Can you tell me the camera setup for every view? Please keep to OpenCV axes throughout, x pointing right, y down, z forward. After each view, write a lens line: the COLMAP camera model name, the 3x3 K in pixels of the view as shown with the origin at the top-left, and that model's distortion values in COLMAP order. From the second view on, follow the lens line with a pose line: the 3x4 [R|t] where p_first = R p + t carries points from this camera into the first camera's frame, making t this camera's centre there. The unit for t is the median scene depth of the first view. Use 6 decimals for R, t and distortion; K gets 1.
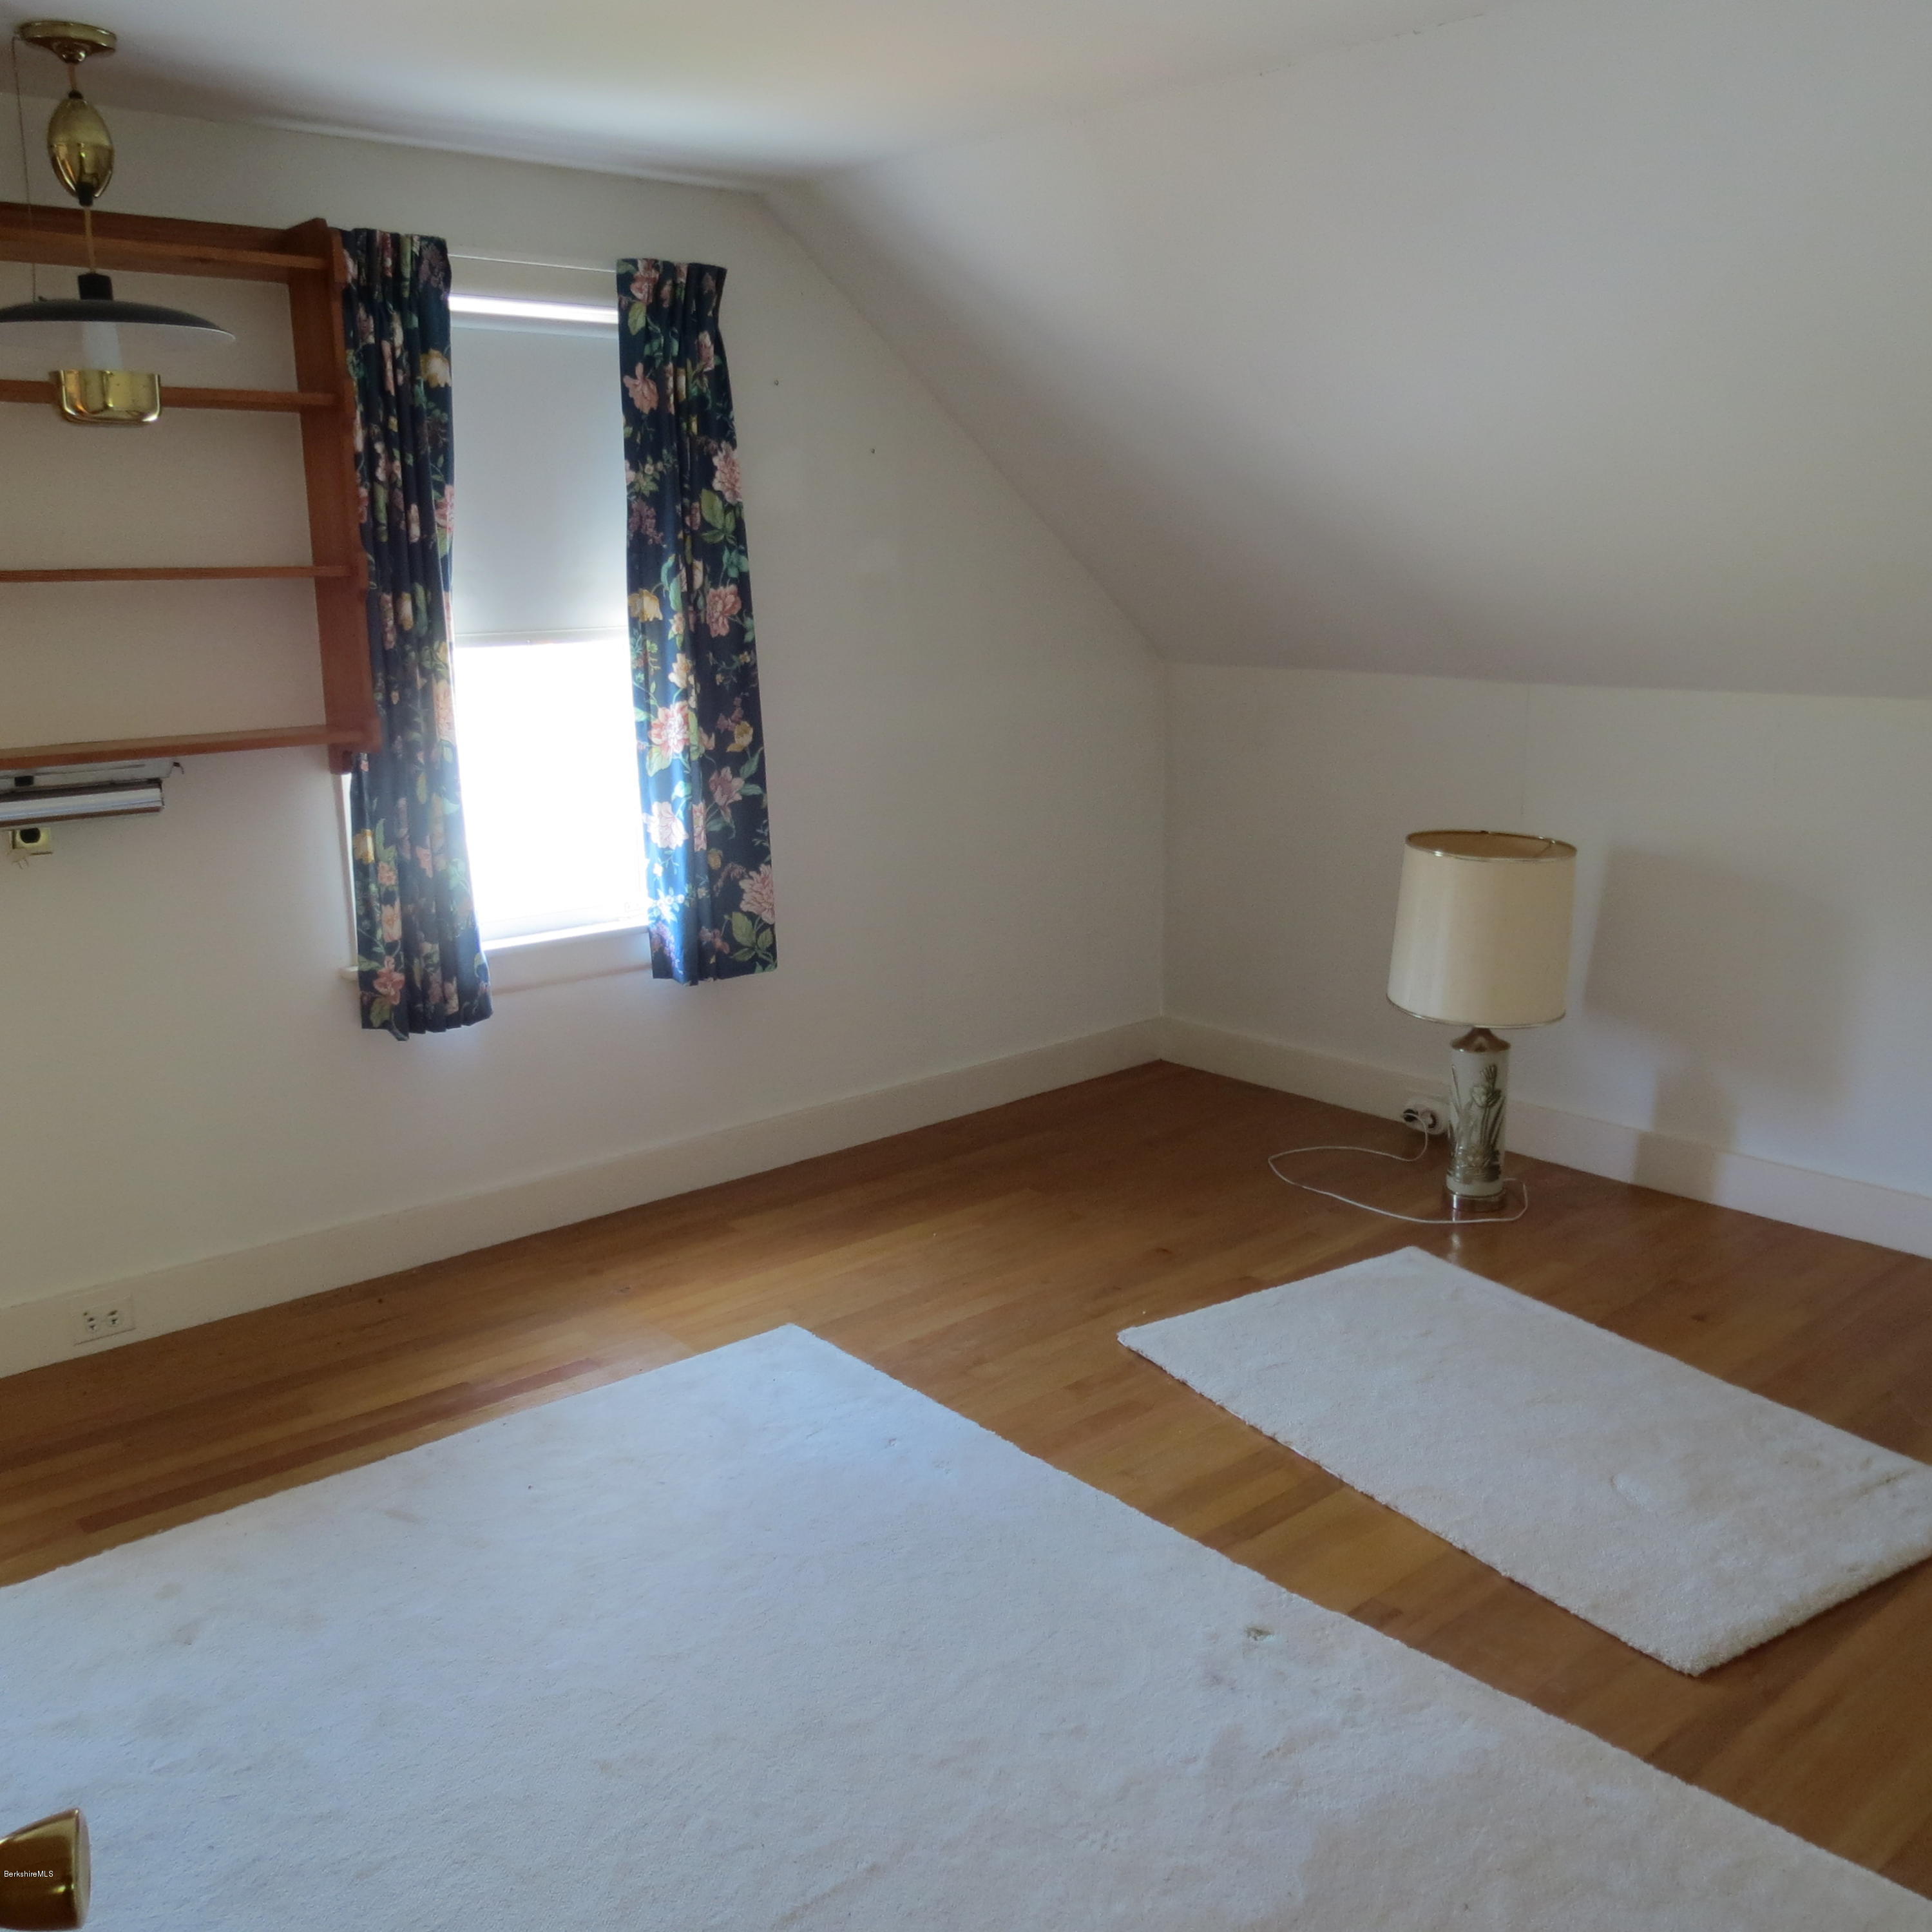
lens RADIAL K [[1810.7, 0, 977.6], [0, 1810.7, 967.3], [0, 0, 1]] dist [-0.031587, 0.000000]
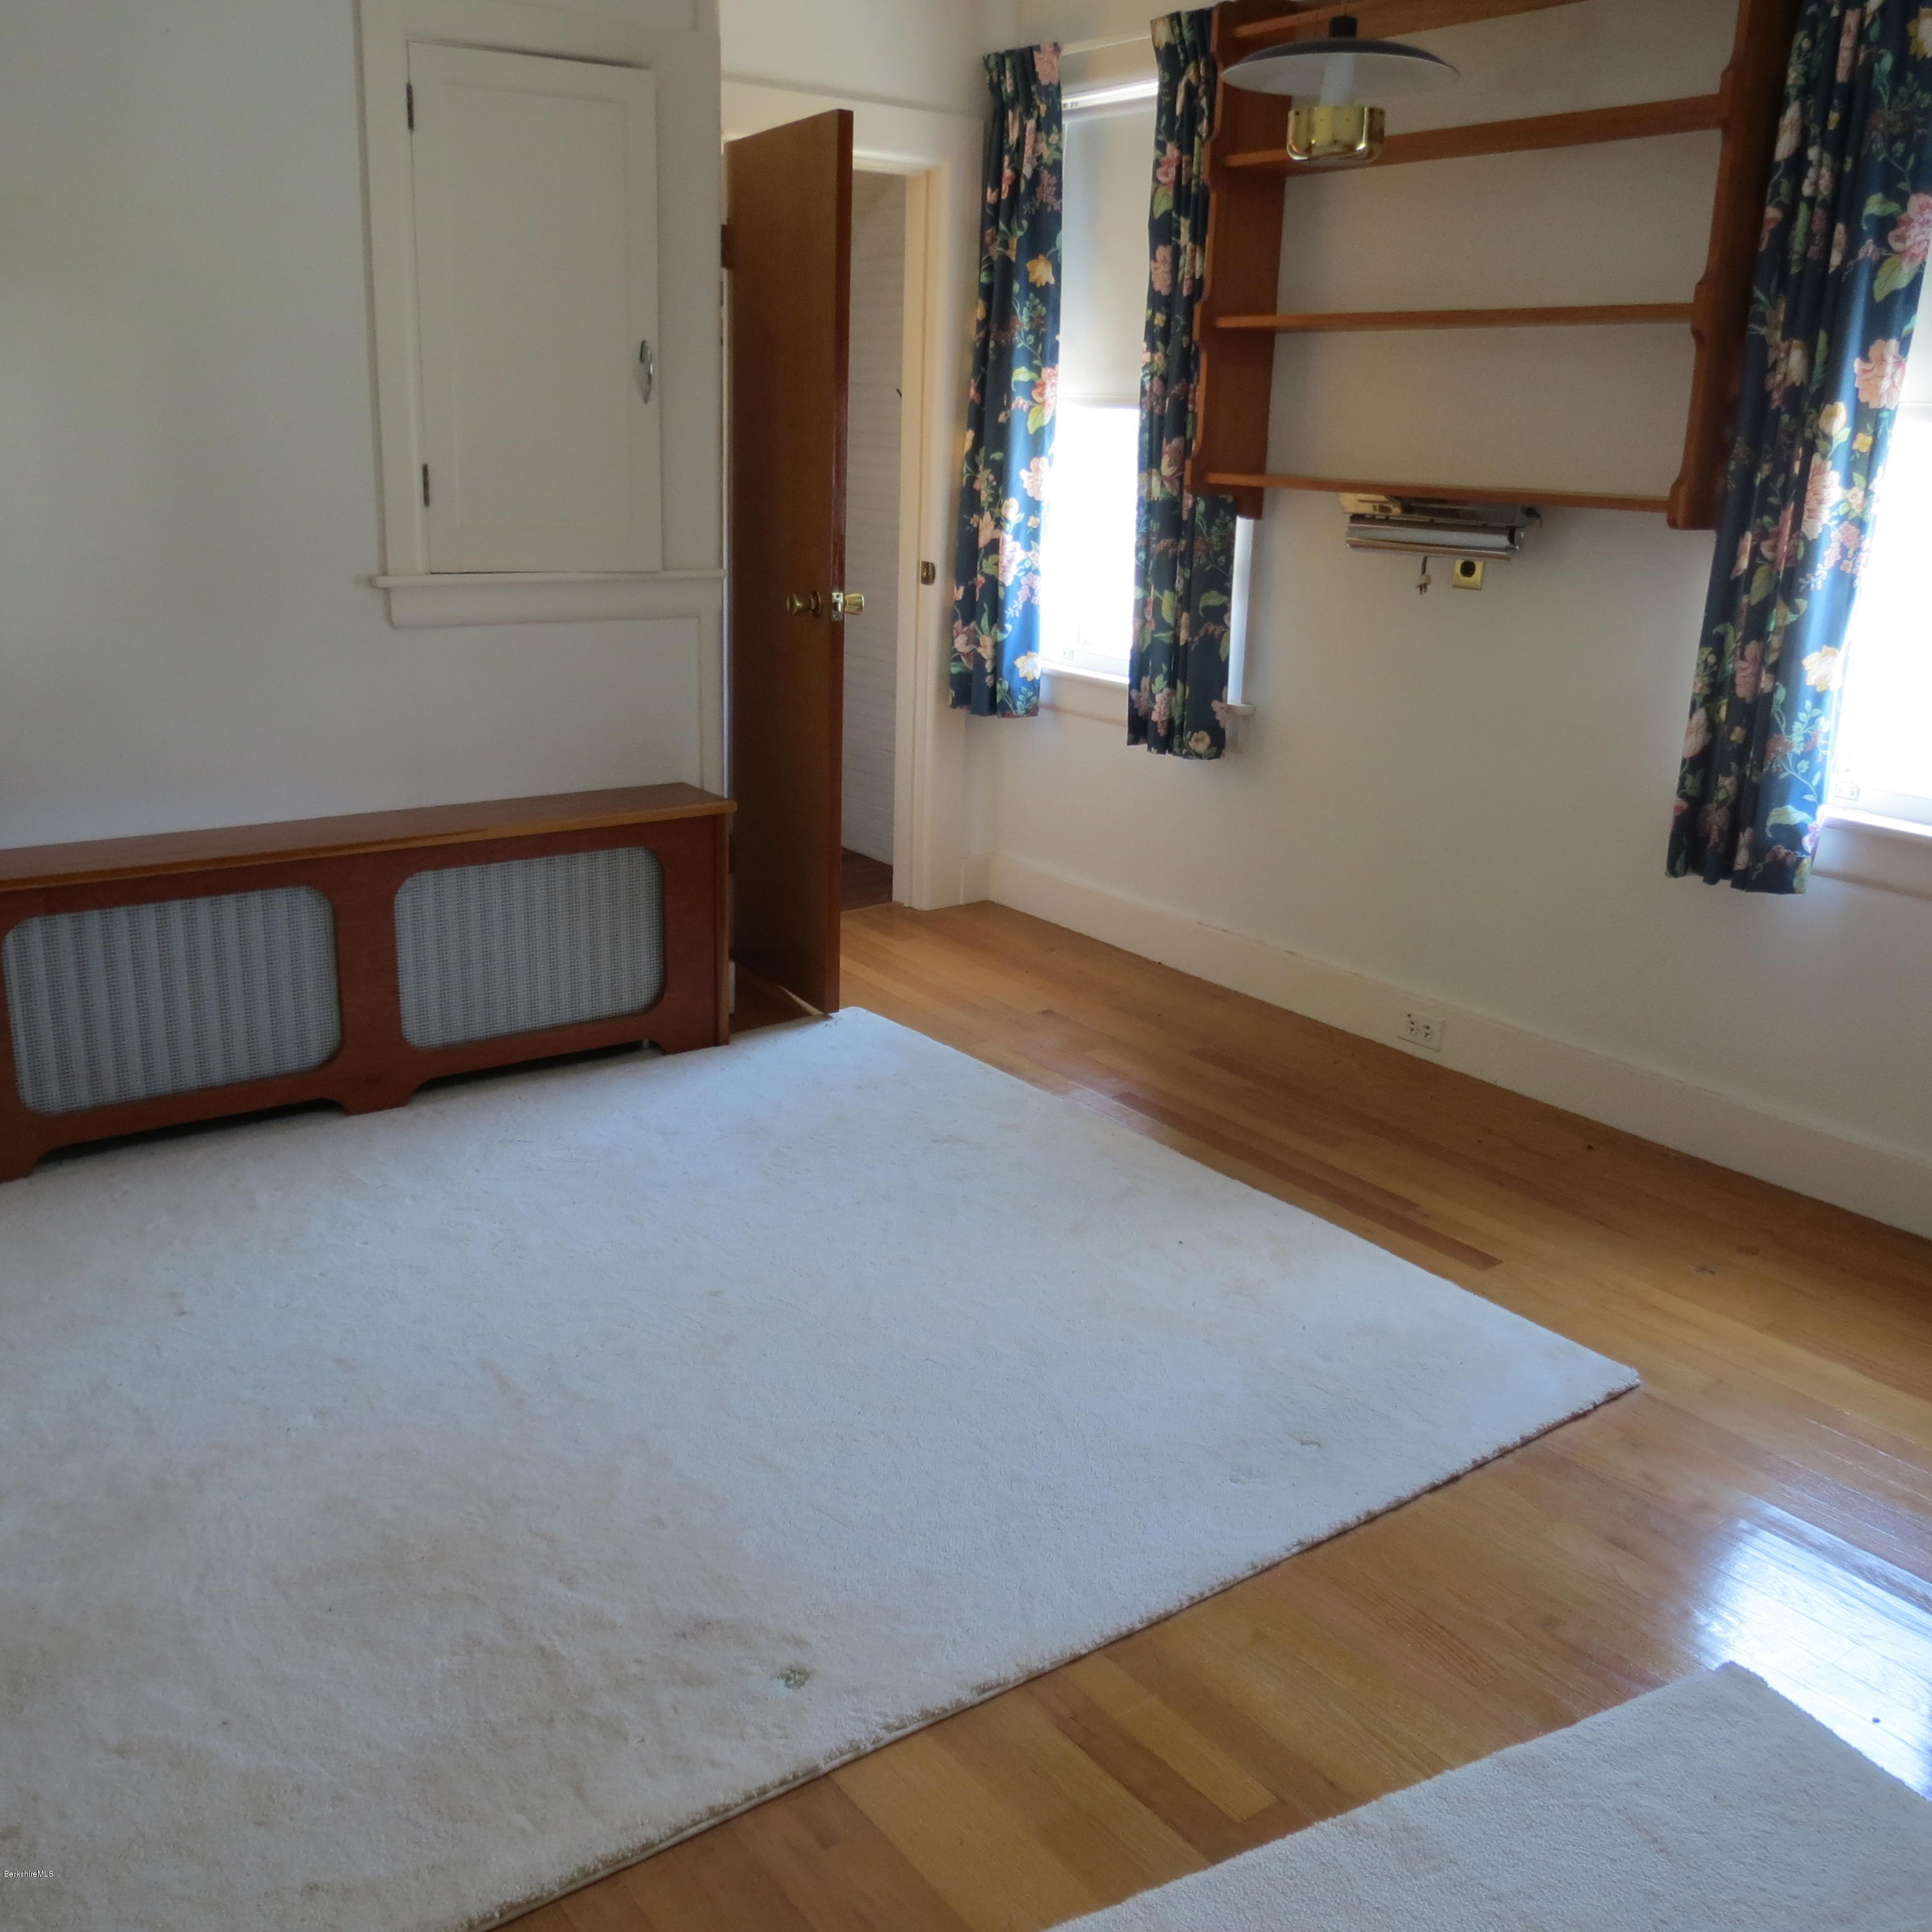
lens RADIAL K [[1810.7, 0, 977.2], [0, 1810.7, 959.5], [0, 0, 1]] dist [-0.031587, 0.000000]
pose [[-0.069664, 0.291447, -0.954047, 0.563650], [-0.248863, 0.921055, 0.299540, -0.103087], [0.966030, 0.258294, 0.008365, 0.727637]]
